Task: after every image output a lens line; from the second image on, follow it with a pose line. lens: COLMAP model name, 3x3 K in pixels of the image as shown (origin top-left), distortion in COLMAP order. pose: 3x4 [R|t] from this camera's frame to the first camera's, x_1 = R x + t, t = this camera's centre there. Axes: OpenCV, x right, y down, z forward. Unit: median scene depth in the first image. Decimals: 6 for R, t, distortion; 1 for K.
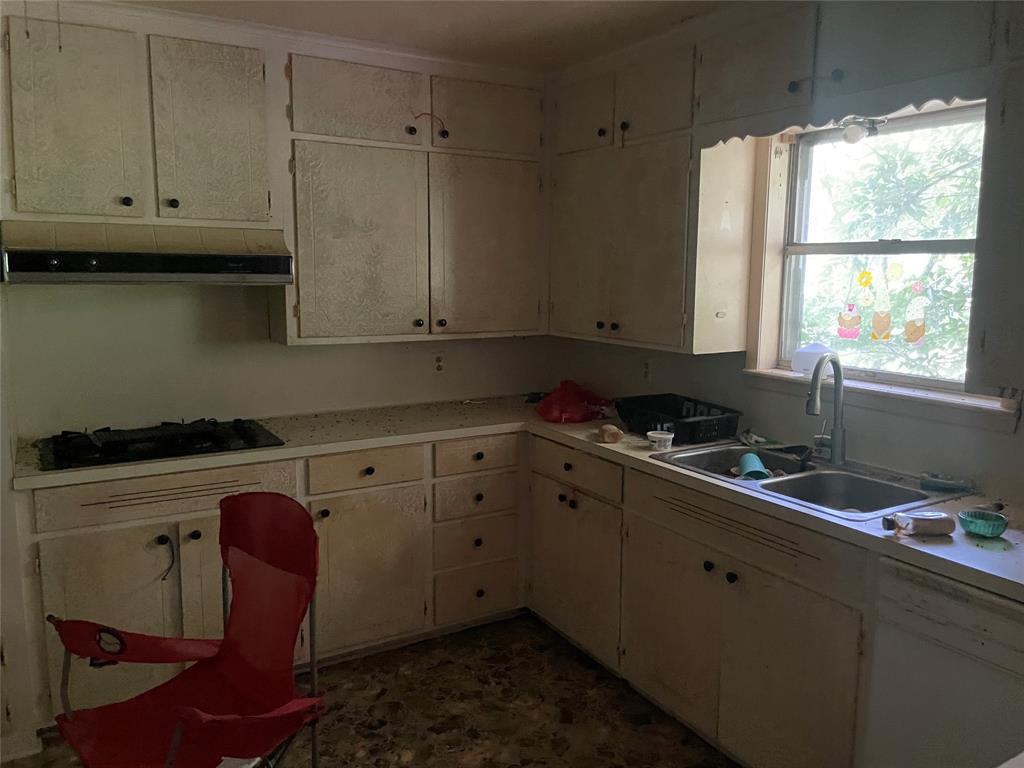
lens RADIAL K [[782.4, 0, 511.8], [0, 782.4, 373.0], [0, 0, 1]] dist [0.078711, -0.100458]
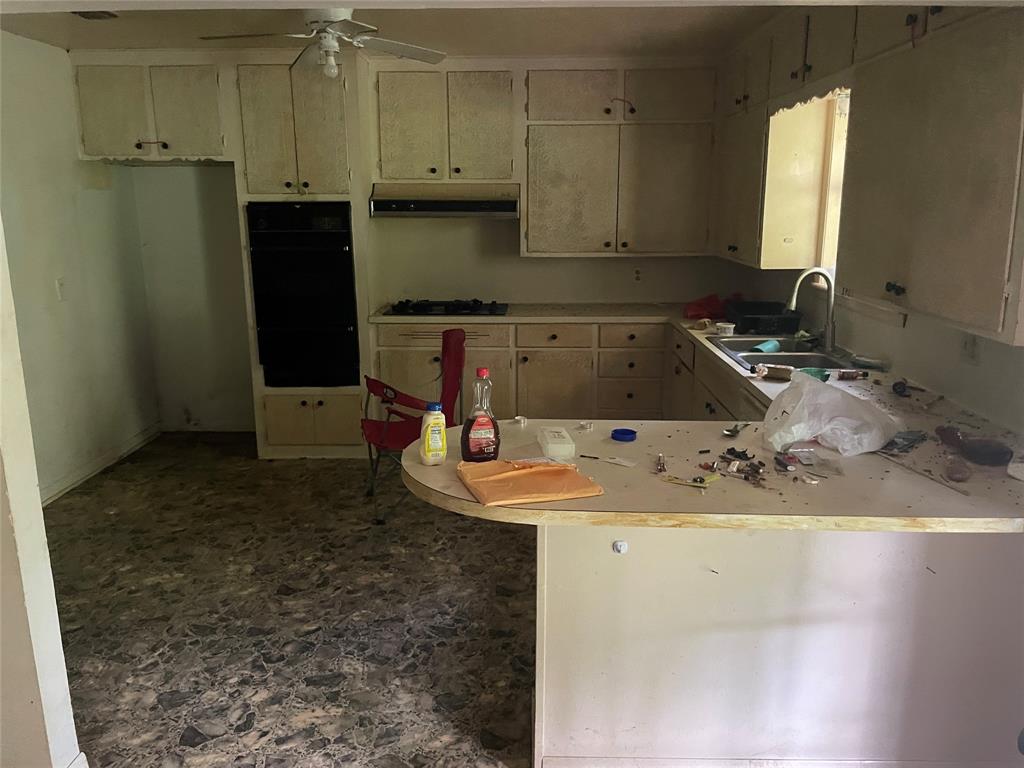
lens RADIAL K [[782.4, 0, 511.1], [0, 782.4, 379.1], [0, 0, 1]] dist [0.078711, -0.100458]
pose [[0.847899, 0.107814, -0.519079, 0.617428], [-0.061878, 0.992537, 0.105076, 0.051254], [0.526534, -0.056974, 0.848243, -0.425696]]
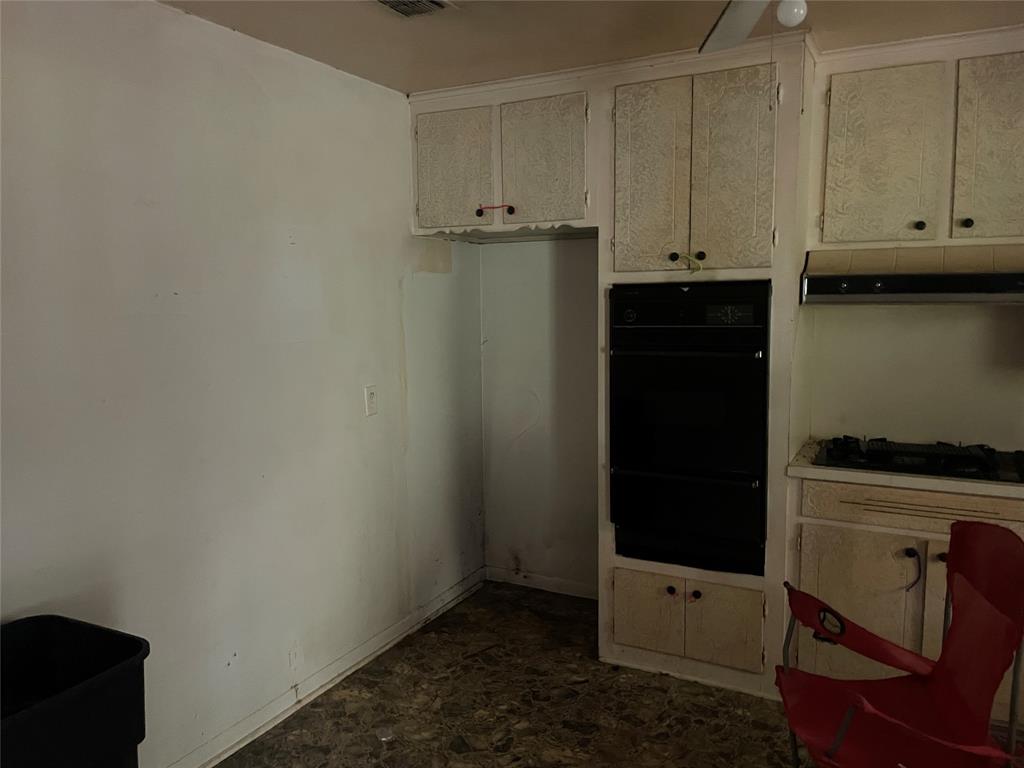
lens RADIAL K [[782.4, 0, 505.5], [0, 782.4, 385.6], [0, 0, 1]] dist [0.078711, -0.100458]
pose [[0.525635, 0.088508, -0.846094, 0.128742], [-0.097080, 0.994317, 0.043703, 0.000928], [0.845153, 0.059167, 0.531240, -0.004631]]
